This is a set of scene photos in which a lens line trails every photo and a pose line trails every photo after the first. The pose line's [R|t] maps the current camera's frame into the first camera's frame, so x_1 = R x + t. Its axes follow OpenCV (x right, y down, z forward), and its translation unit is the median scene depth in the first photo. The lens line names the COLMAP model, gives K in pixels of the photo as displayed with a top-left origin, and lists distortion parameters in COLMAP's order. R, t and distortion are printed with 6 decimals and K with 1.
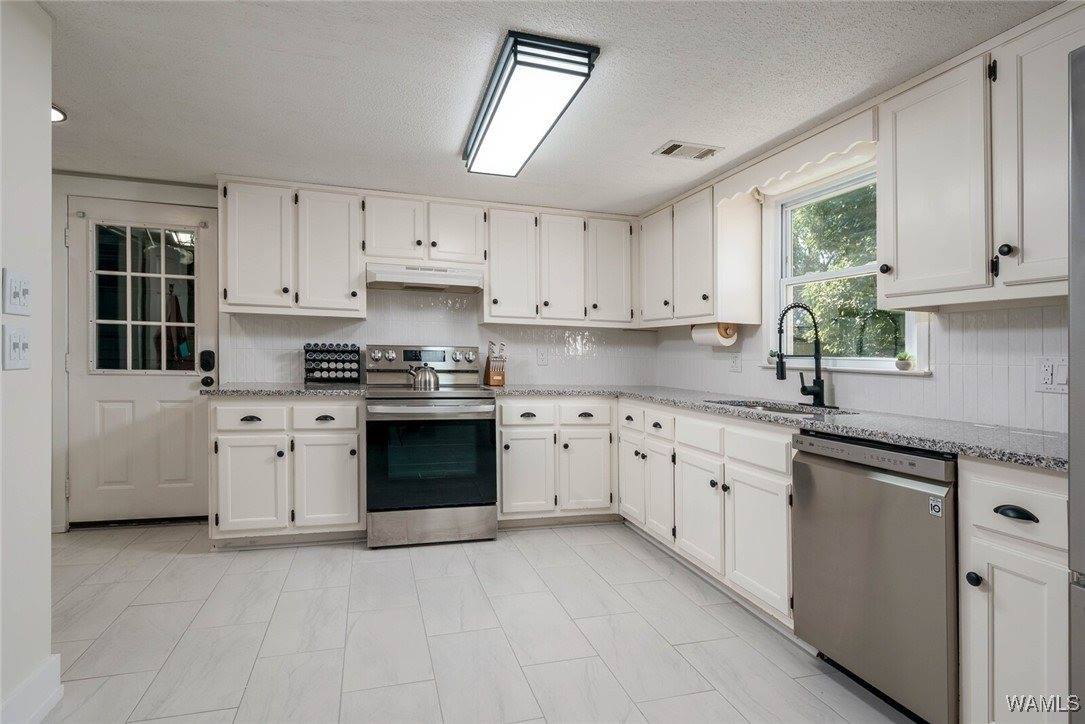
lens RADIAL K [[566.2, 0, 545.9], [0, 566.2, 354.0], [0, 0, 1]] dist [0.024123, -0.000017]
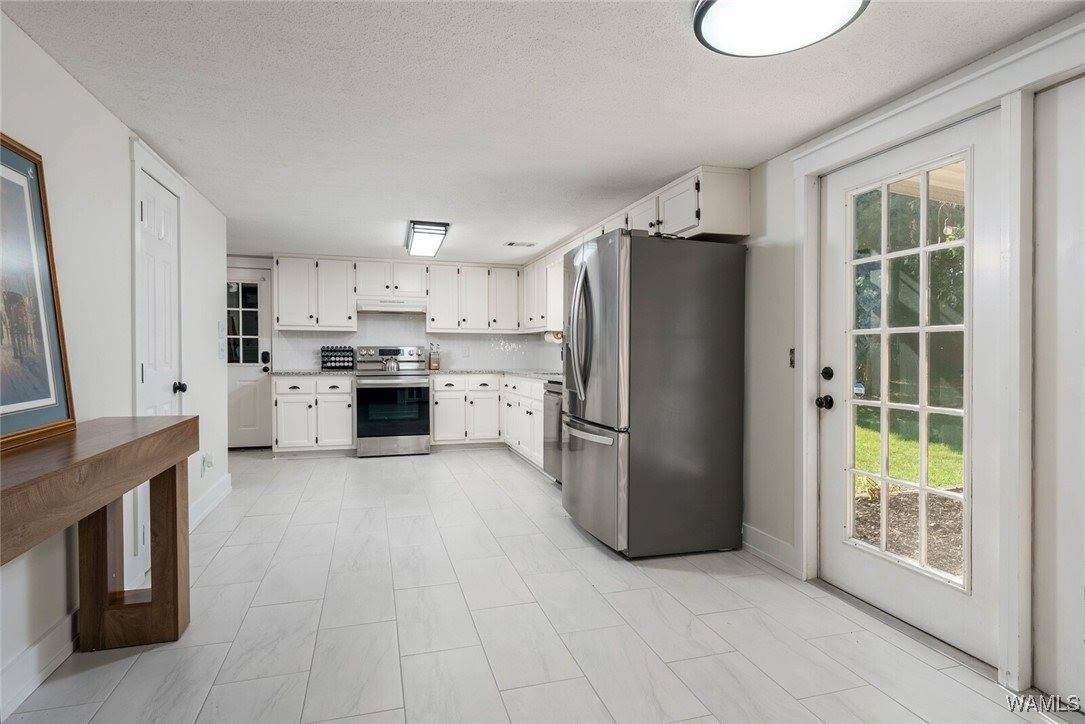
lens RADIAL K [[592.2, 0, 536.2], [0, 592.2, 328.7], [0, 0, 1]] dist [0.071217, 0.001866]
pose [[0.999533, -0.017583, -0.025012, 0.279697], [0.016540, 0.999009, -0.041321, 0.014041], [0.025713, 0.040888, 0.998833, -0.815381]]
